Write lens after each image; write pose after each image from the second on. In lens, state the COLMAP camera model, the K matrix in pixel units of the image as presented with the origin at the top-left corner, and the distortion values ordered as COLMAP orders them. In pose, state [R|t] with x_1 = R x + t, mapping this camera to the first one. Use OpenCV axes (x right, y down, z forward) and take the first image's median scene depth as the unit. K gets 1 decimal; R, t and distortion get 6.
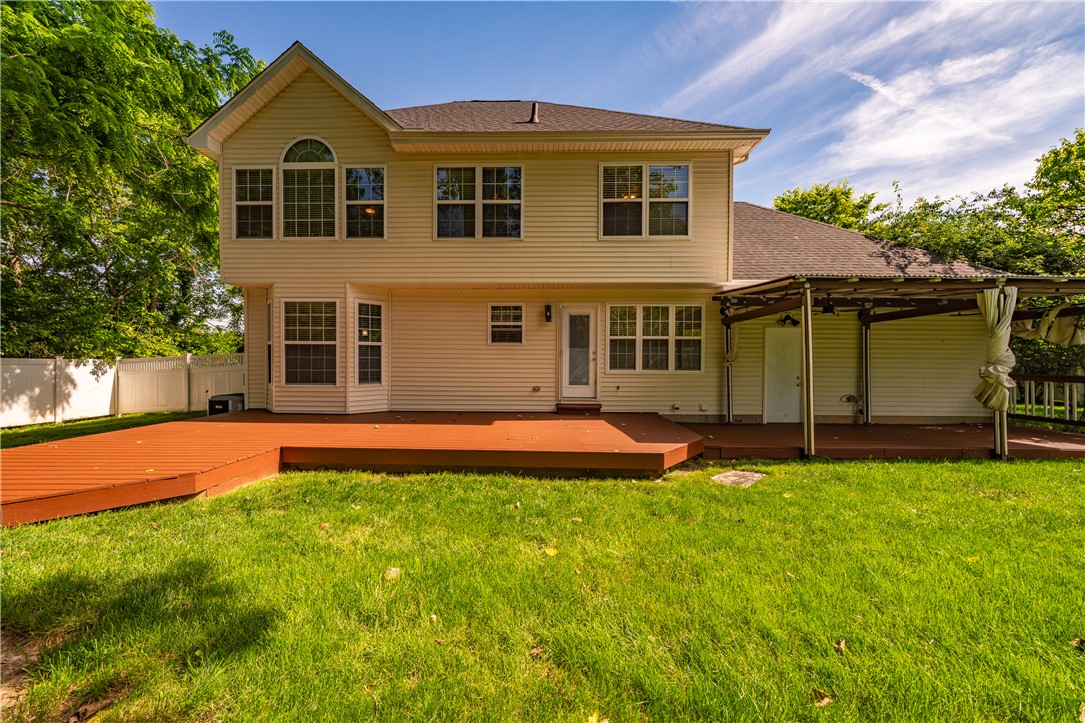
lens RADIAL K [[340.2, 0, 542.4], [0, 340.2, 366.9], [0, 0, 1]] dist [0.000564, -0.000009]
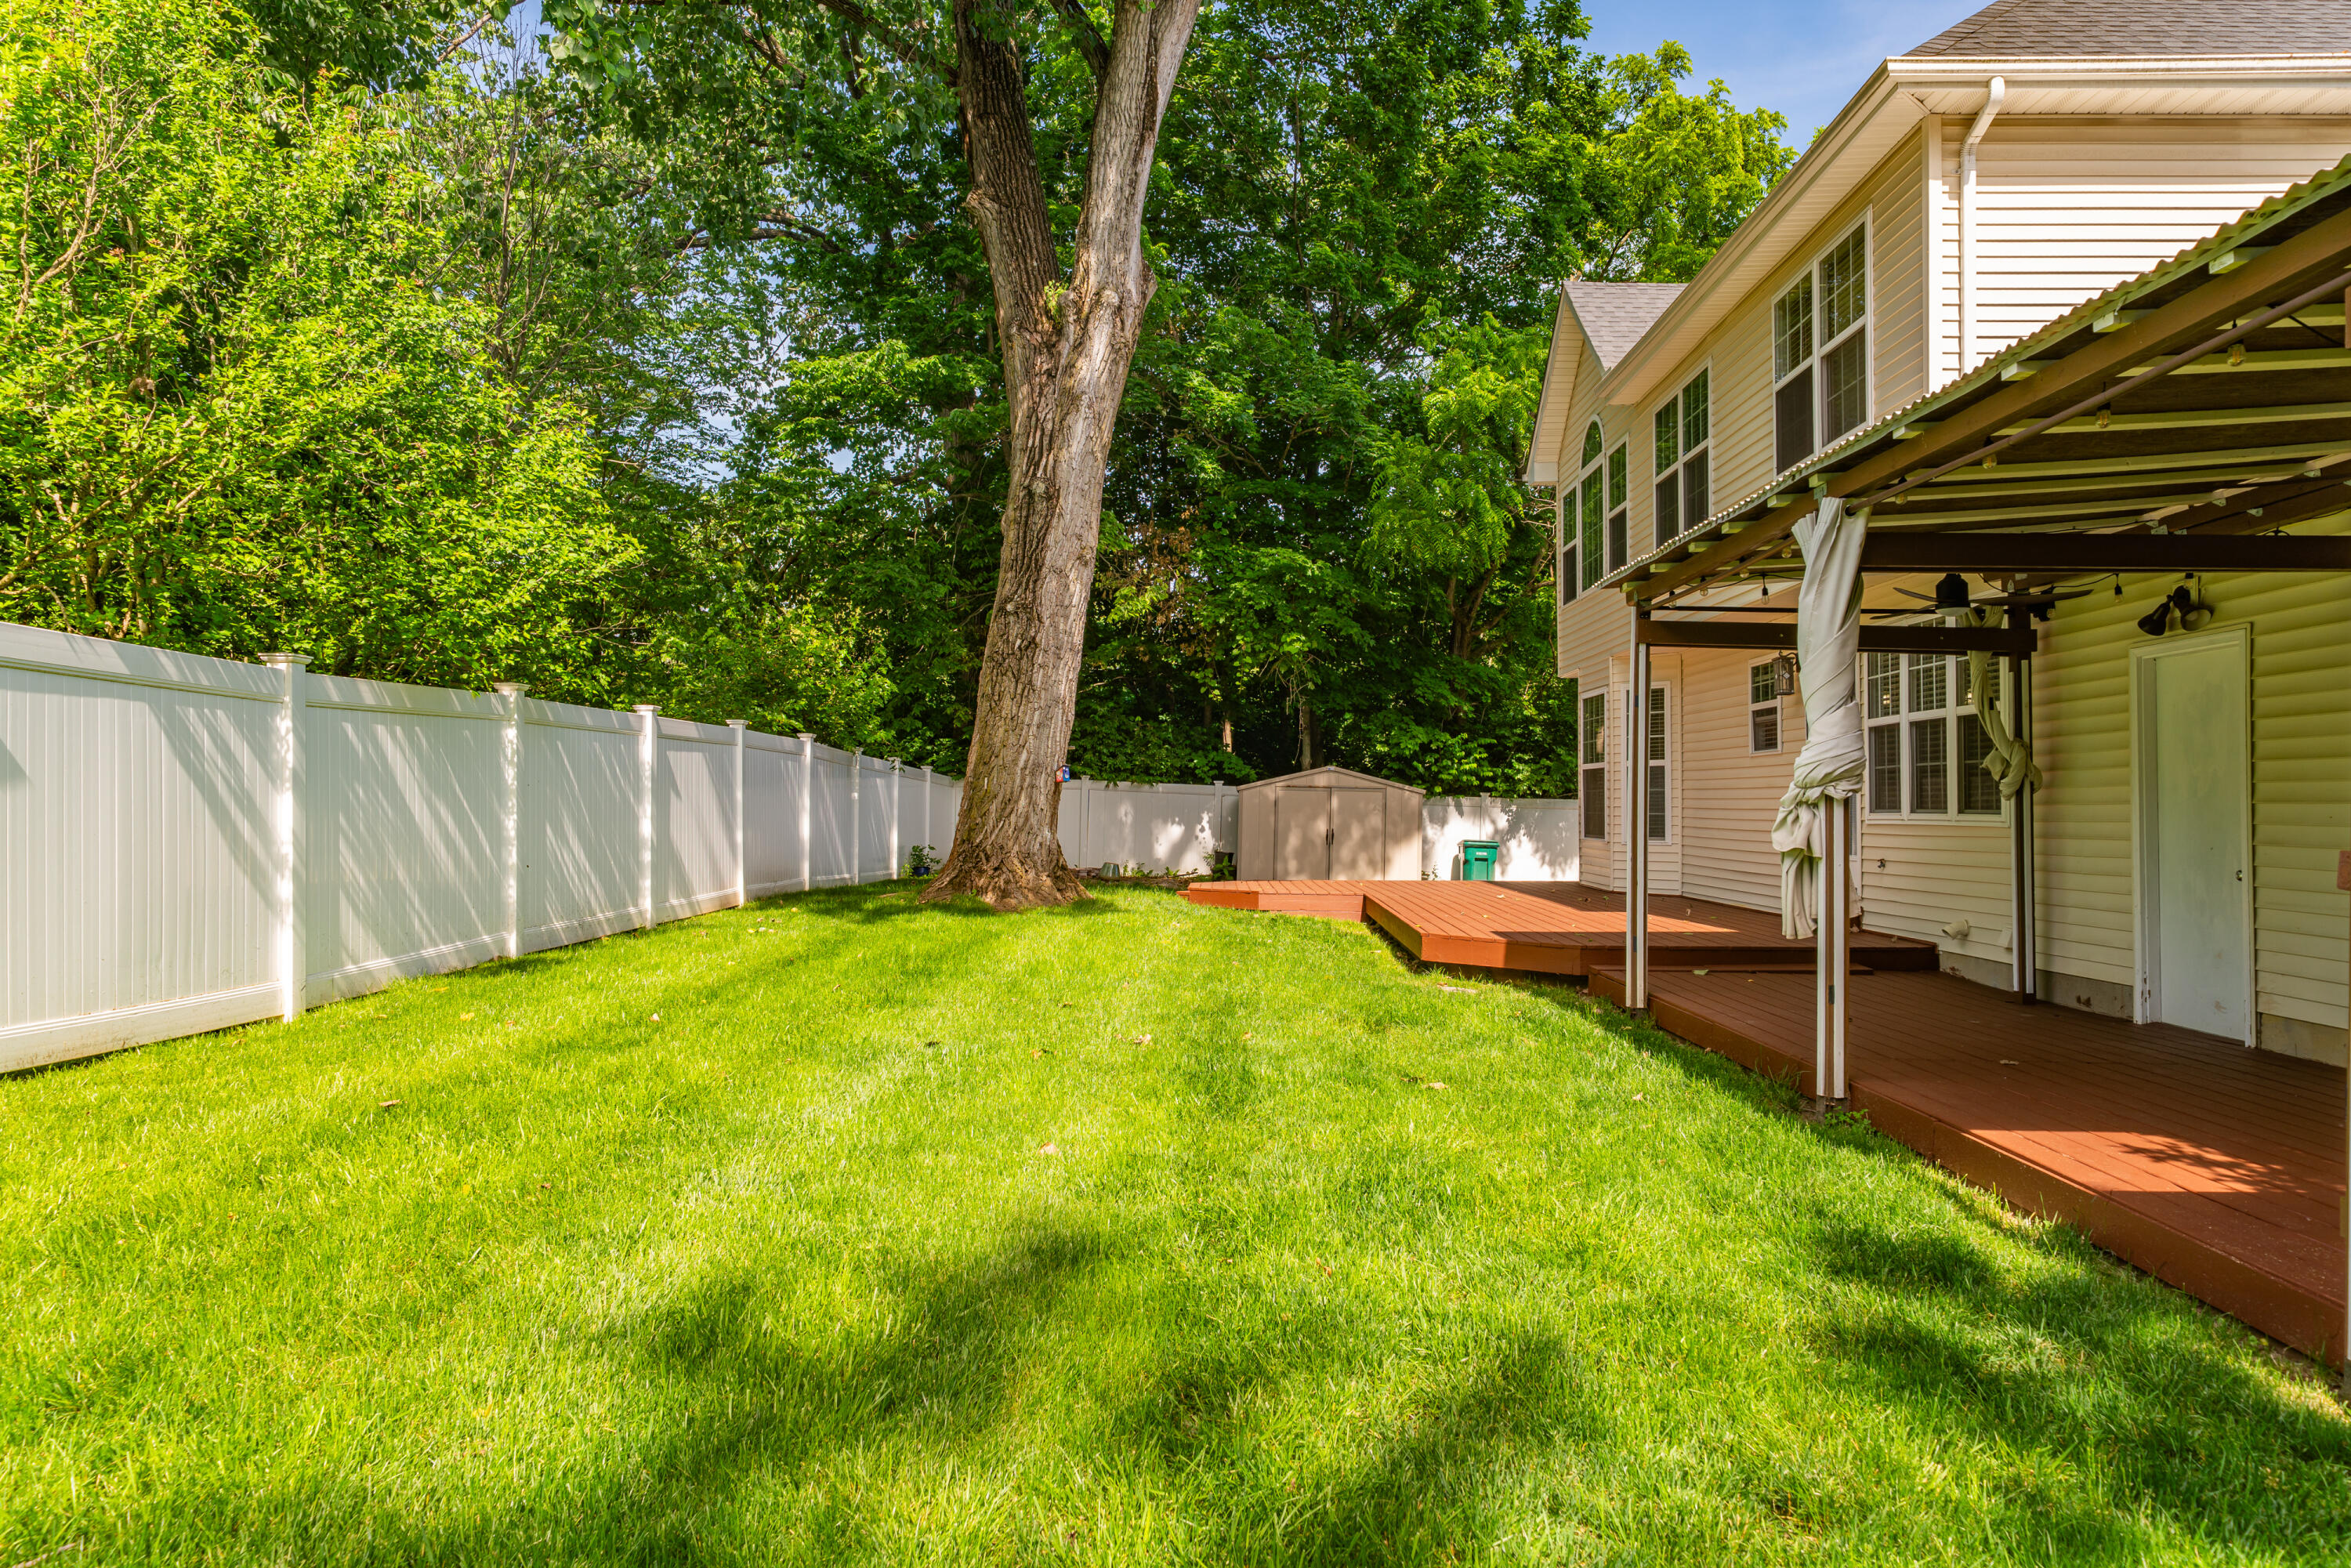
lens RADIAL K [[1526.9, 0, 1189.2], [0, 1526.9, 782.8], [0, 0, 1]] dist [-0.002628, 0.001948]
pose [[-0.008658, -0.021428, -0.999733, 1.810905], [0.007932, 0.999737, -0.021497, 0.005476], [0.999931, -0.008116, -0.008486, 0.299874]]
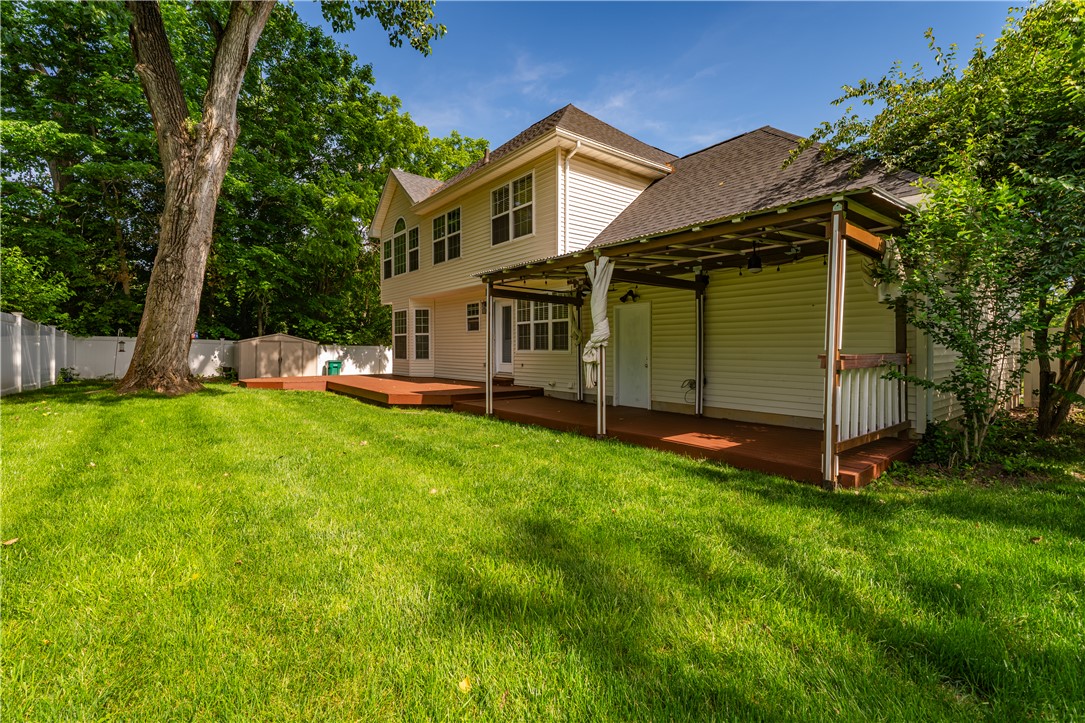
lens RADIAL K [[492.0, 0, 537.0], [0, 492.0, 352.6], [0, 0, 1]] dist [0.002417, 0.000562]
pose [[0.625197, 0.000605, -0.780467, 1.600420], [0.011986, 0.999874, 0.010377, -0.000332], [0.780375, -0.015842, 0.625111, -0.033146]]
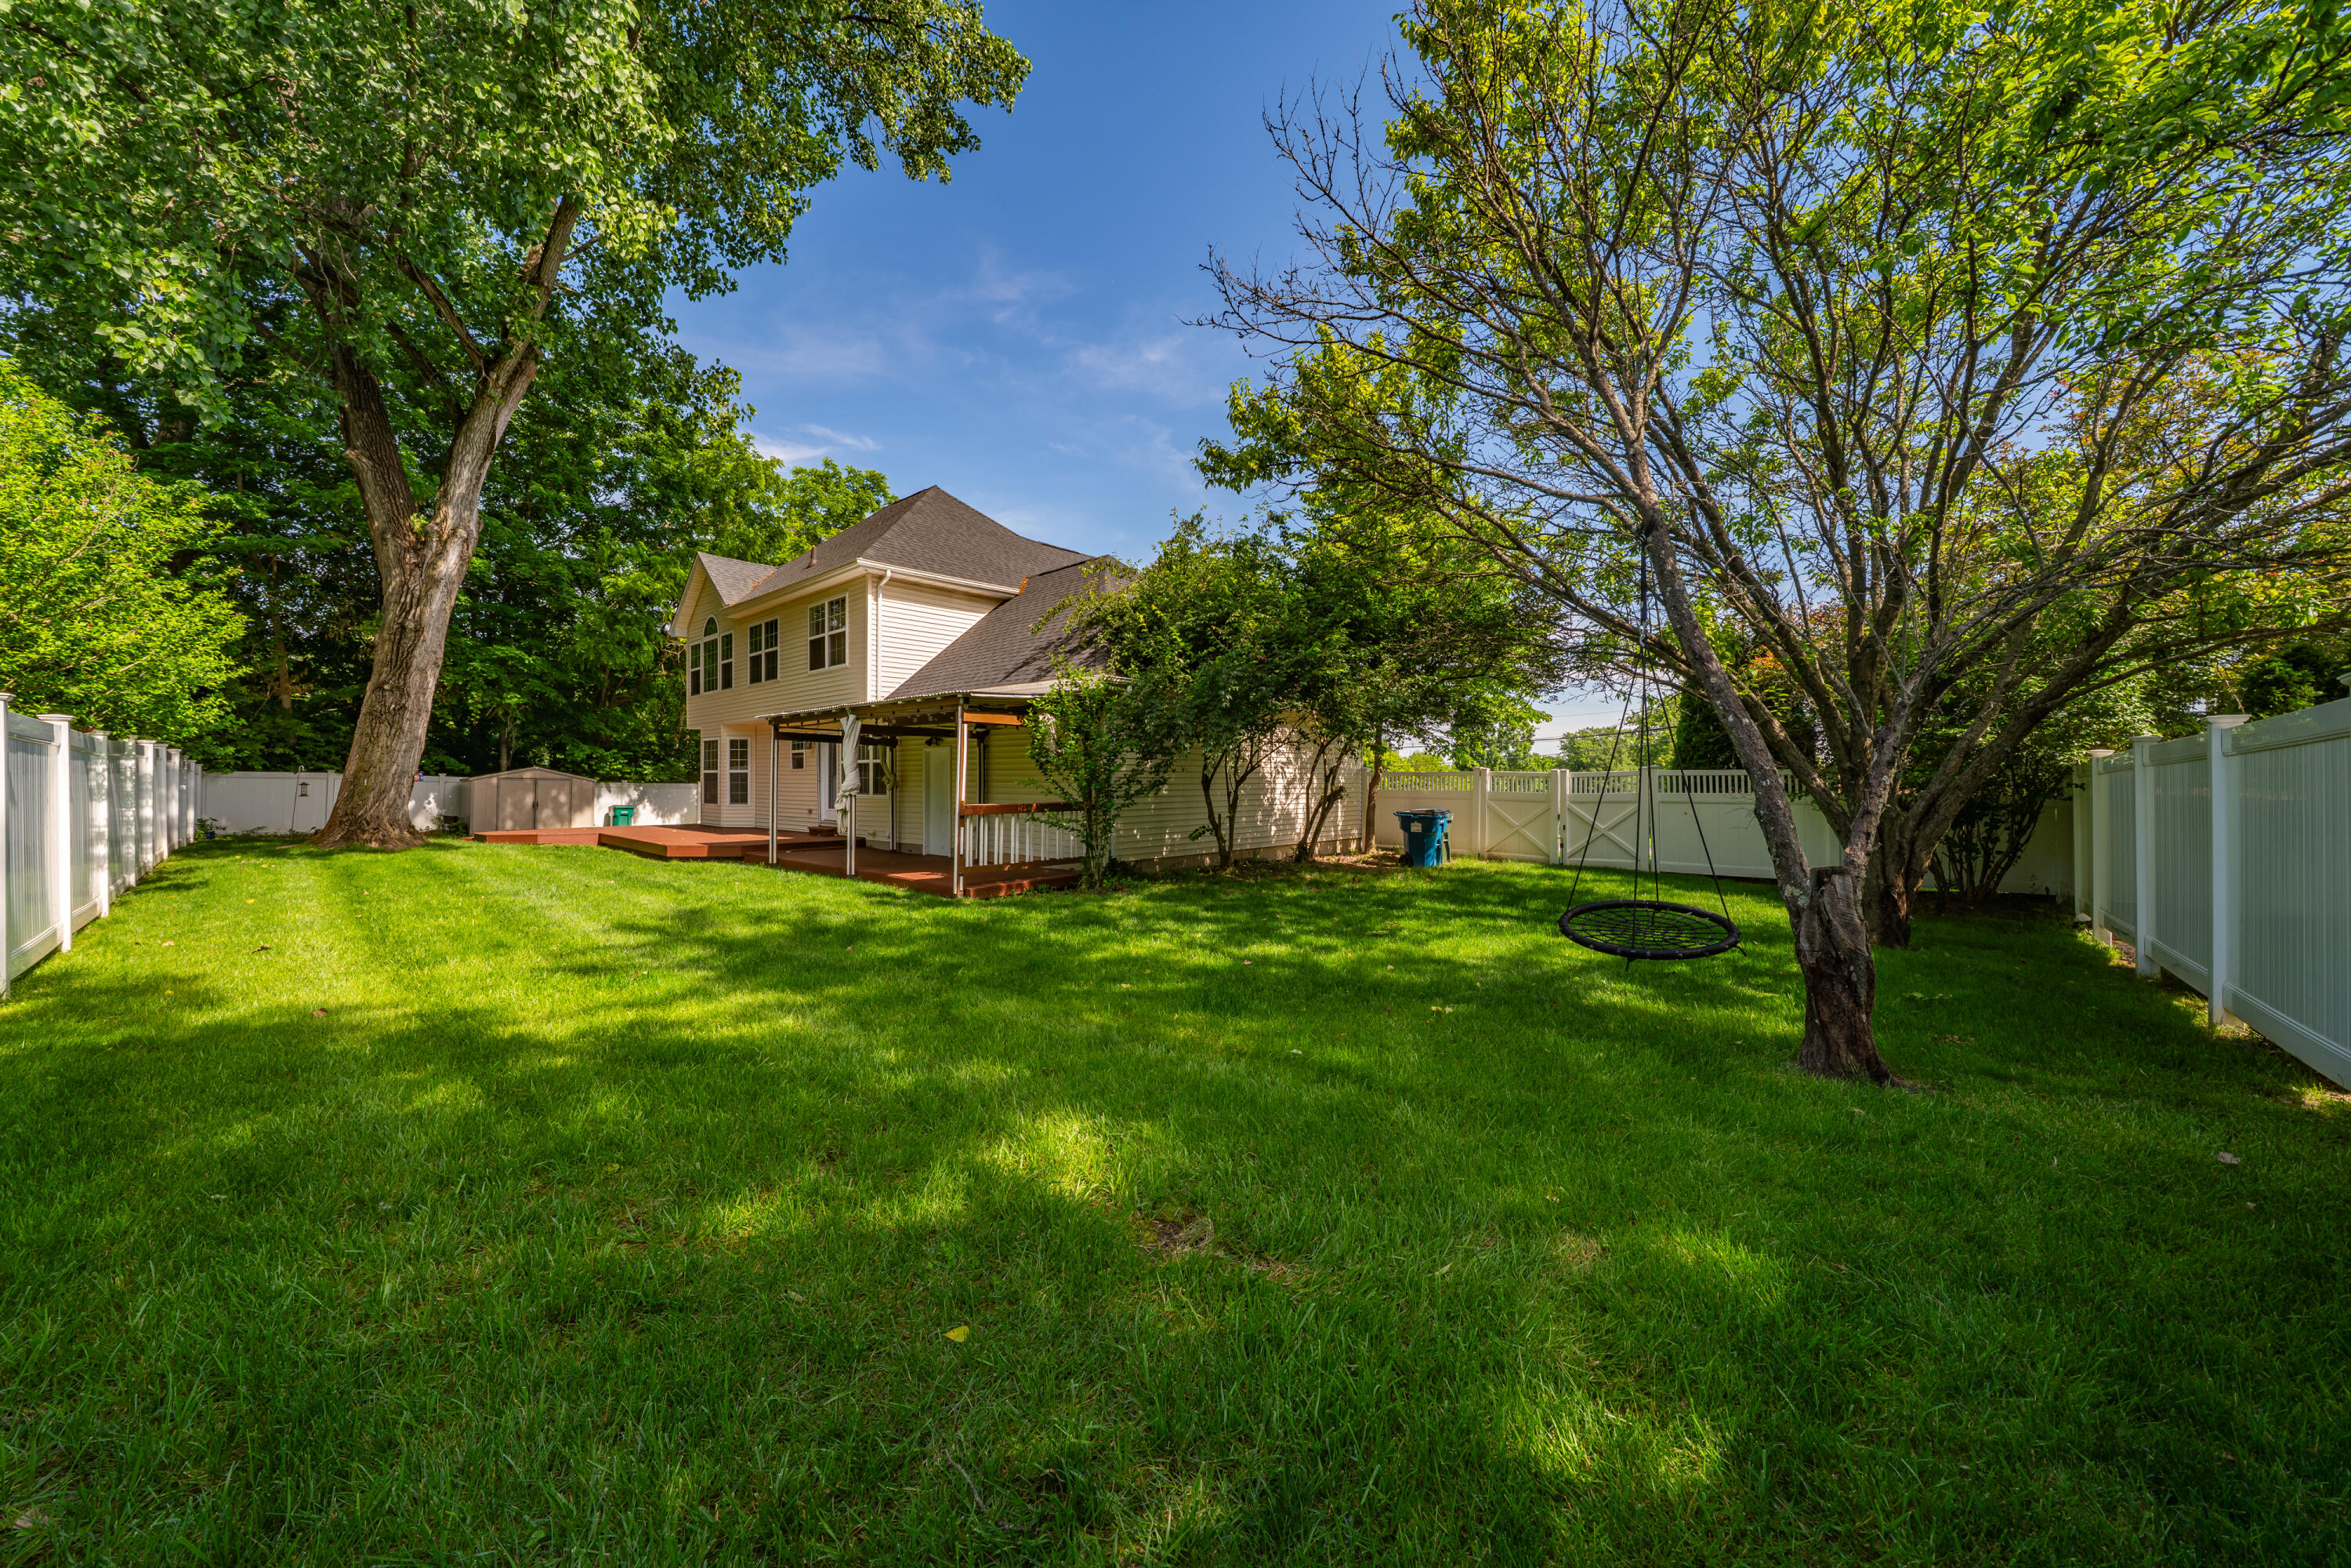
lens RADIAL K [[874.0, 0, 1180.3], [0, 874.0, 773.7], [0, 0, 1]] dist [-0.002161, -0.000329]
pose [[0.736628, -0.010013, -0.676224, 2.714115], [0.011212, 0.999934, -0.002593, -0.034385], [0.676206, -0.005672, 0.736691, -0.239098]]
